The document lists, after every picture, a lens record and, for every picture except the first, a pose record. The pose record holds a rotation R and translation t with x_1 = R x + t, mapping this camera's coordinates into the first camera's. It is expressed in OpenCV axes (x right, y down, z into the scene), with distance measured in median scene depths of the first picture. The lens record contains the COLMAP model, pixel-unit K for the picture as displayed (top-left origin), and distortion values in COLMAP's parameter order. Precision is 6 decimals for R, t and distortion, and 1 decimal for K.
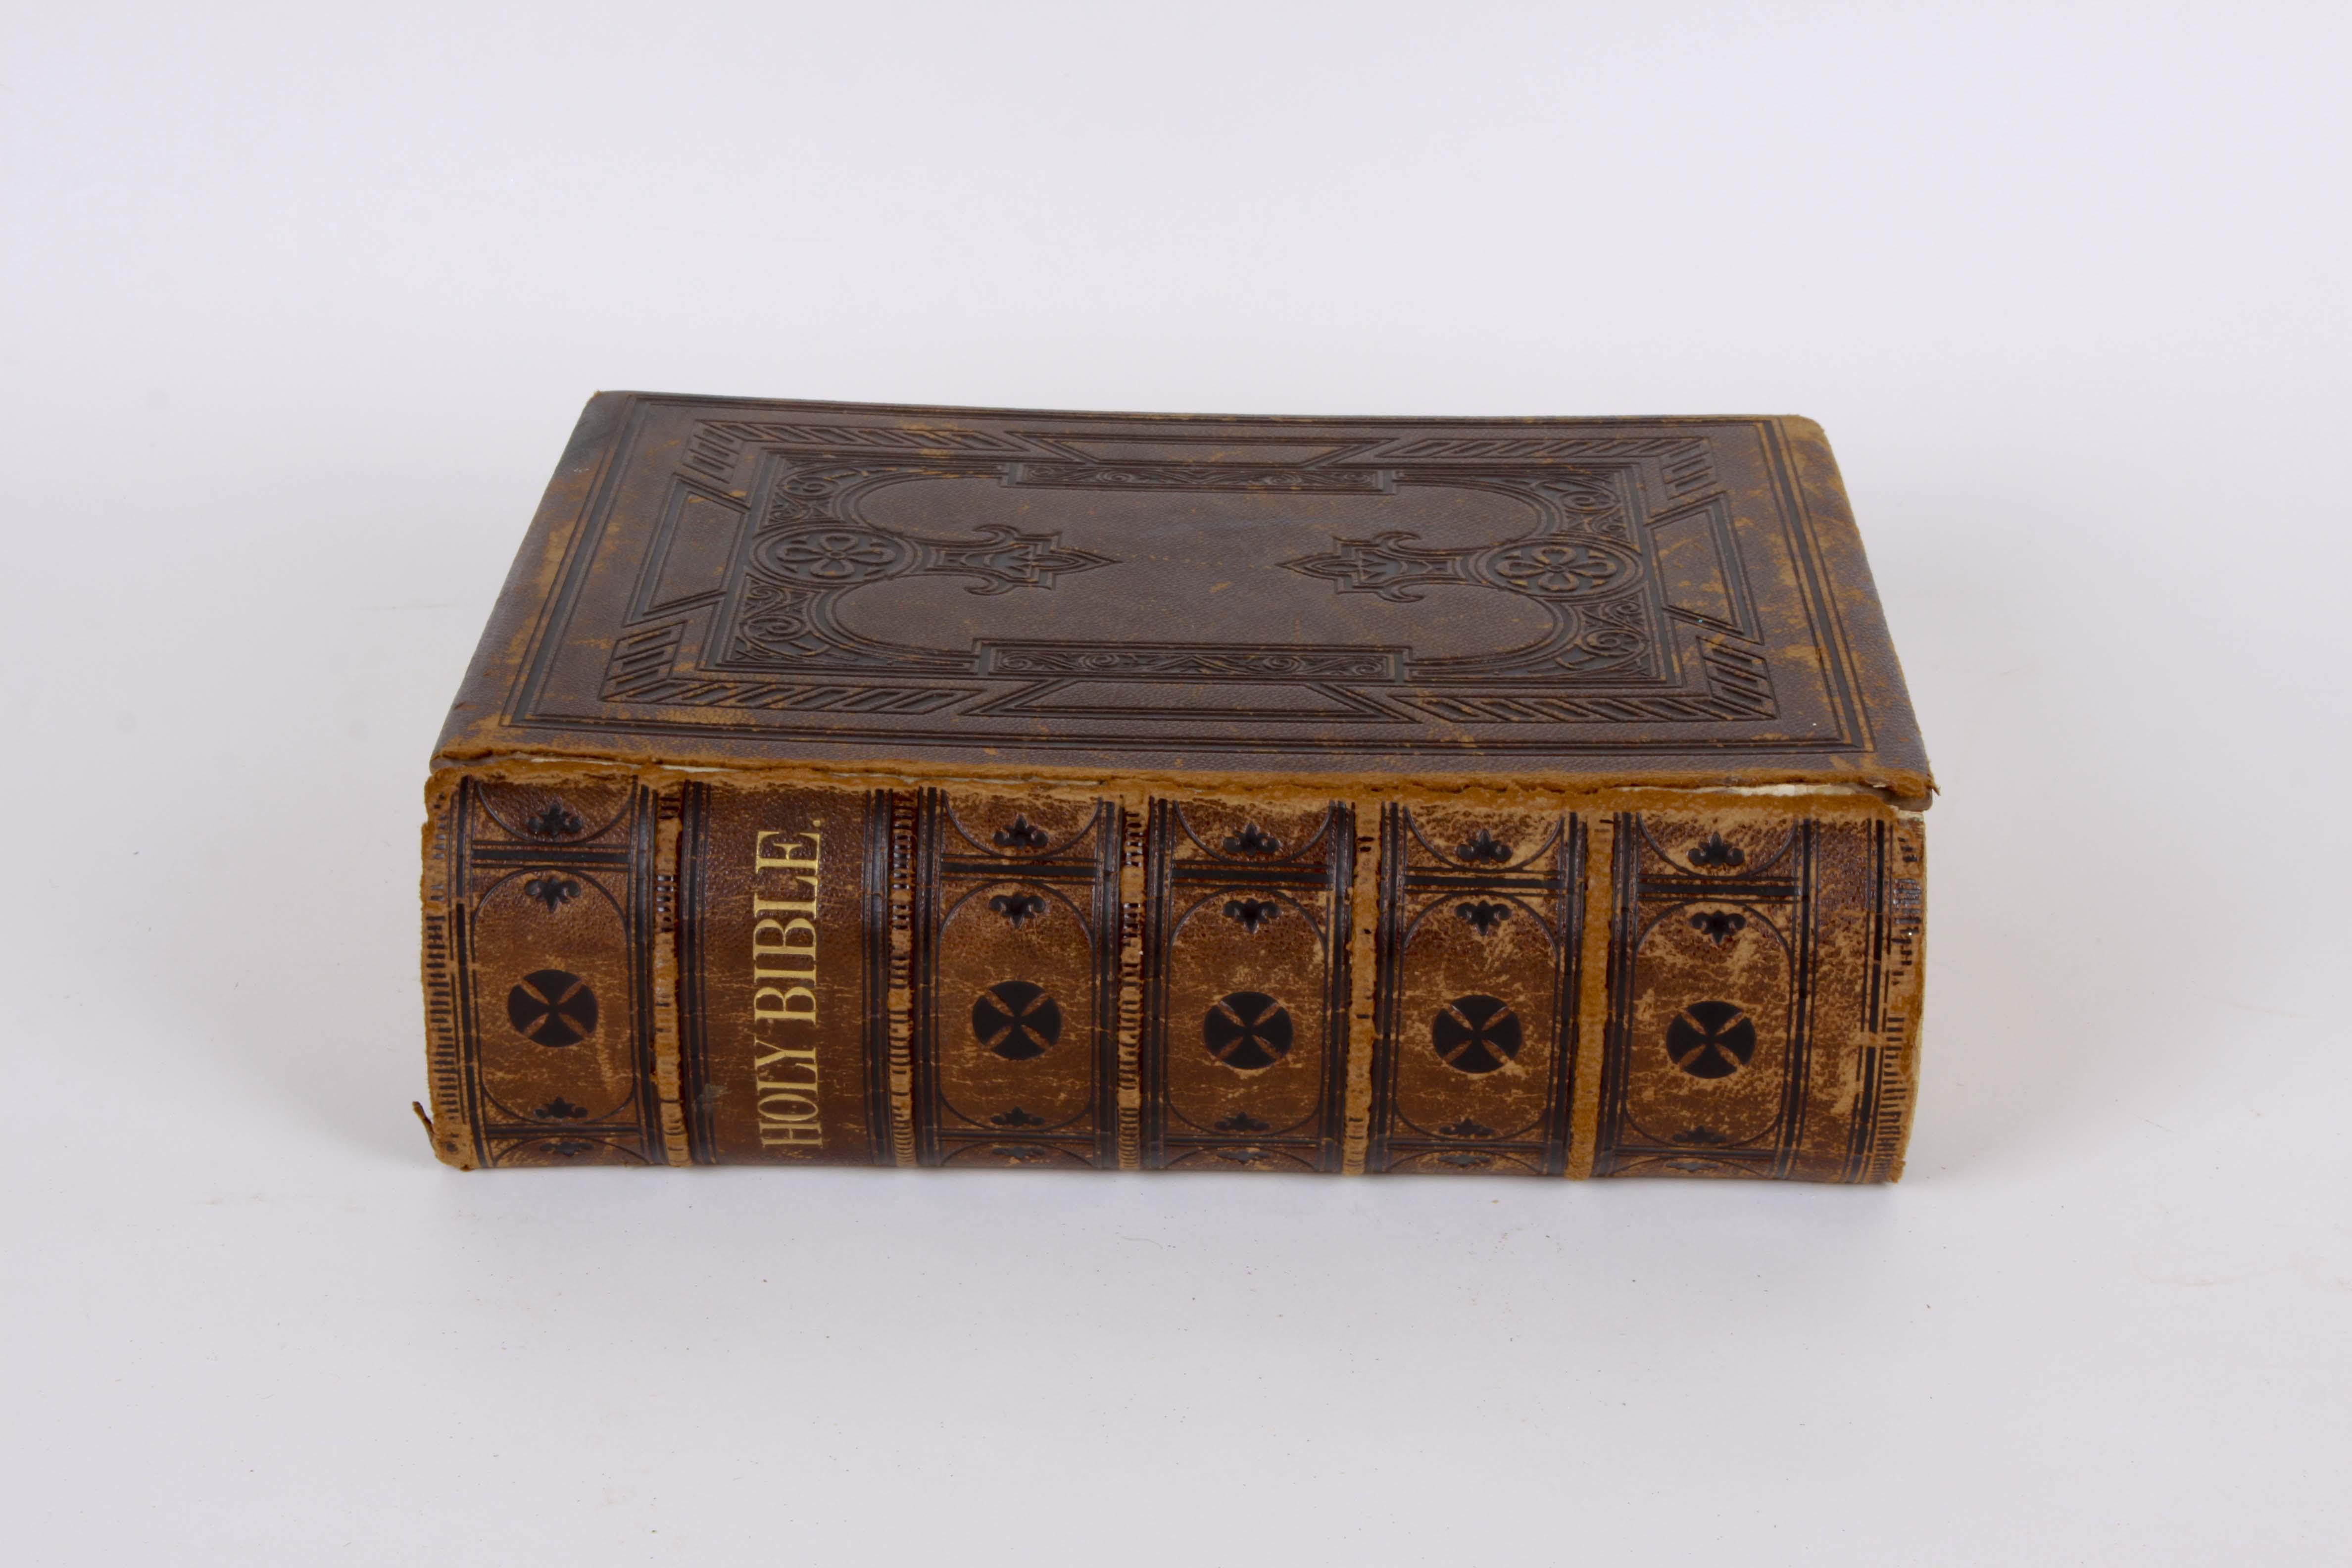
lens RADIAL K [[4480.1, 0, 1181.1], [0, 4480.1, 795.9], [0, 0, 1]] dist [0.028189, 0.000000]
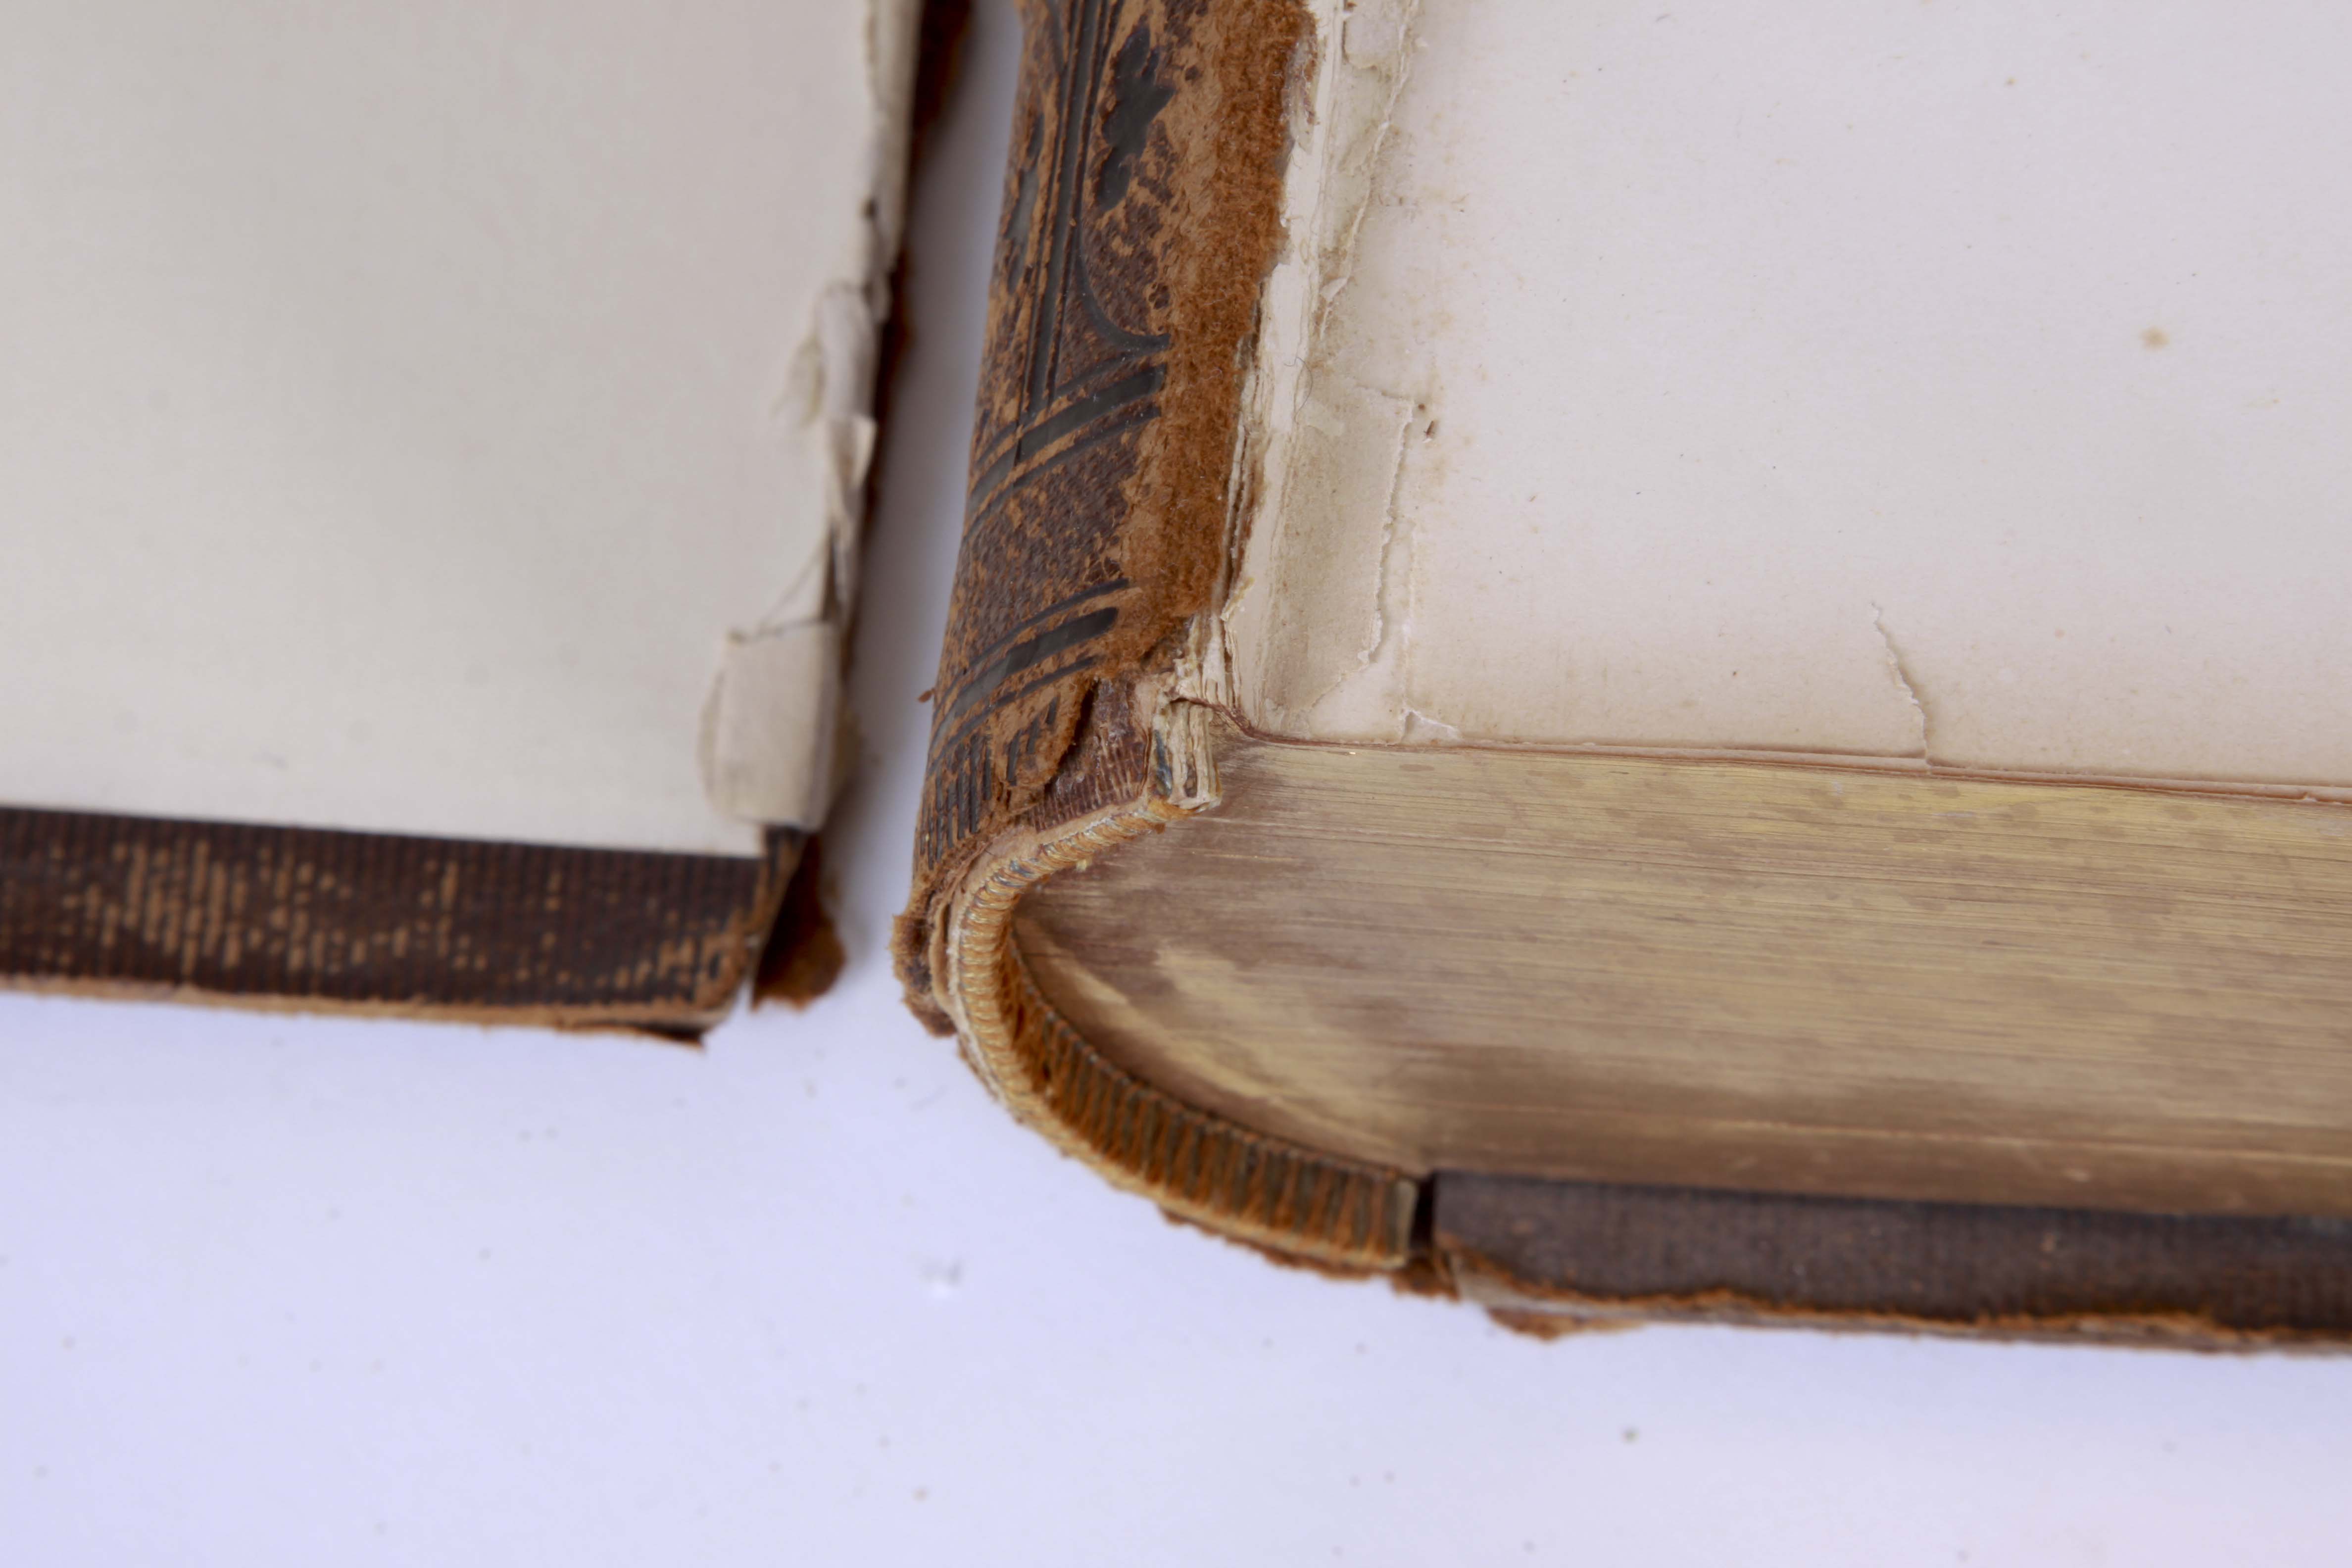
lens RADIAL K [[8157.6, 0, 1157.4], [0, 8157.6, 783.4], [0, 0, 1]] dist [0.162931, 0.000000]
pose [[-0.078859, 0.934609, -0.346825, 0.329689], [-0.318539, 0.306045, 0.897145, -0.423679], [0.944624, 0.181225, 0.273575, 0.862090]]
